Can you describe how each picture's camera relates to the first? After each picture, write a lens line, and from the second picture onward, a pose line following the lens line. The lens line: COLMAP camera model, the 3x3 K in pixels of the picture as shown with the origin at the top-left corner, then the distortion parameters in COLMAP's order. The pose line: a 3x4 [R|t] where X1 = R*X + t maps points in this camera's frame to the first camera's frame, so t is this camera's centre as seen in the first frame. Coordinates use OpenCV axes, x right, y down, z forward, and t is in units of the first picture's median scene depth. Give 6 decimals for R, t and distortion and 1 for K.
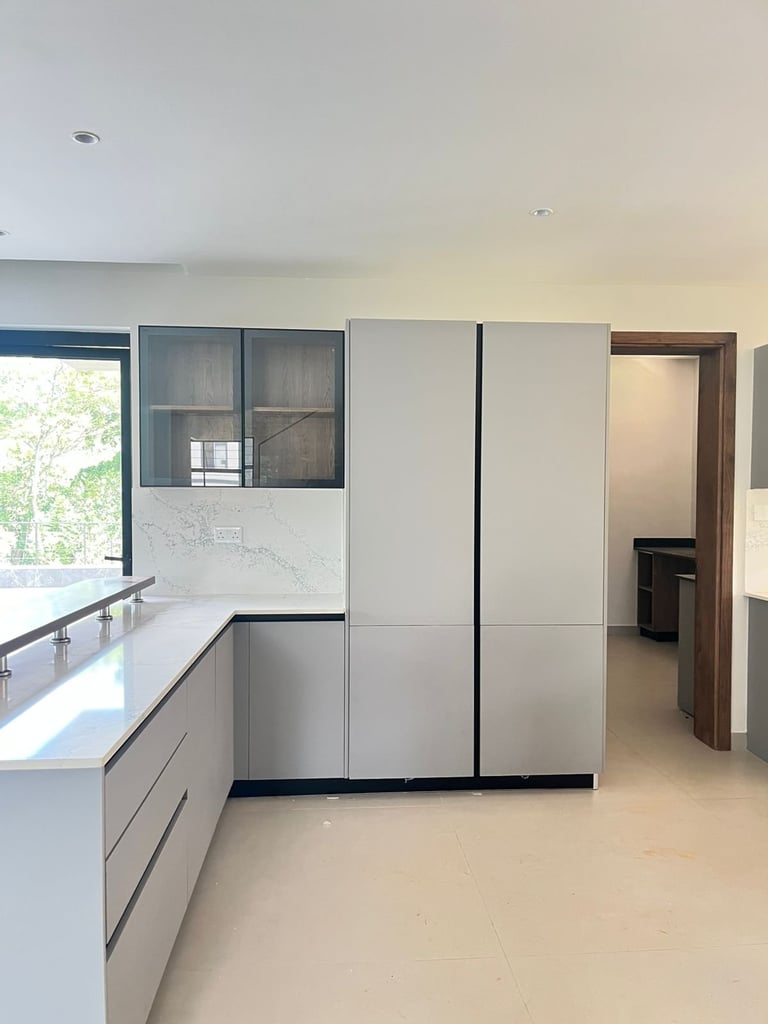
lens RADIAL K [[783.0, 0, 380.3], [0, 783.0, 523.0], [0, 0, 1]] dist [0.077863, -0.112208]
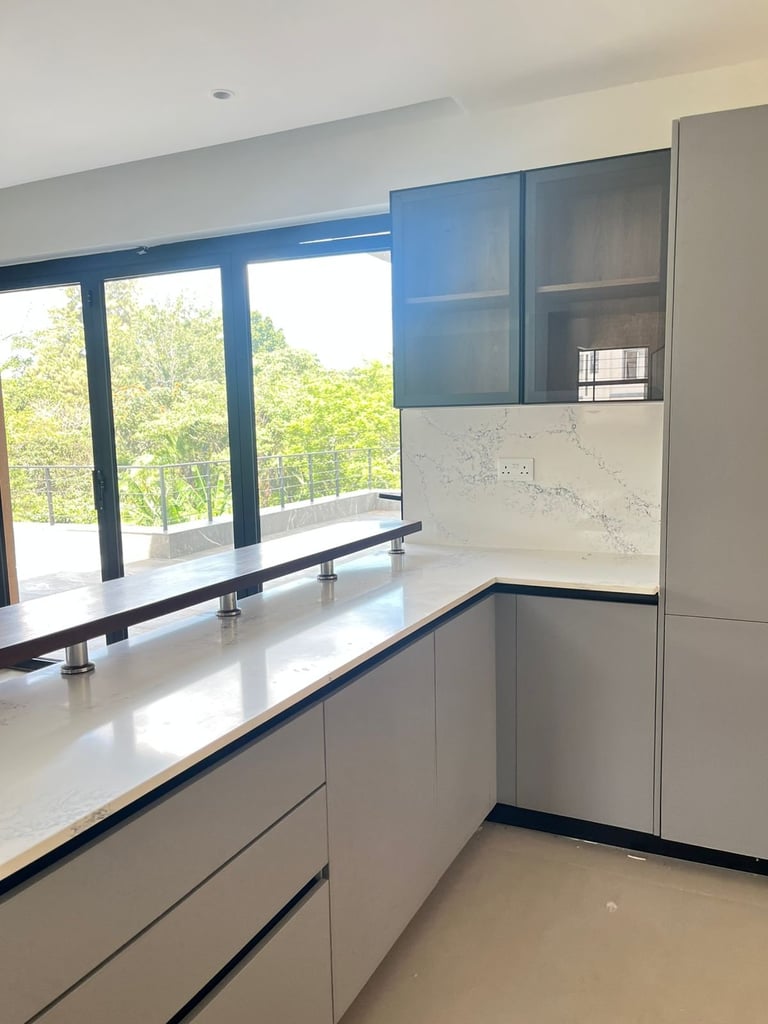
lens RADIAL K [[783.0, 0, 380.3], [0, 783.0, 523.0], [0, 0, 1]] dist [0.077863, -0.112208]
pose [[0.856806, 0.042678, -0.513870, 0.082179], [0.011371, 0.994763, 0.101577, -0.011671], [0.515513, -0.092875, 0.851833, 0.293321]]
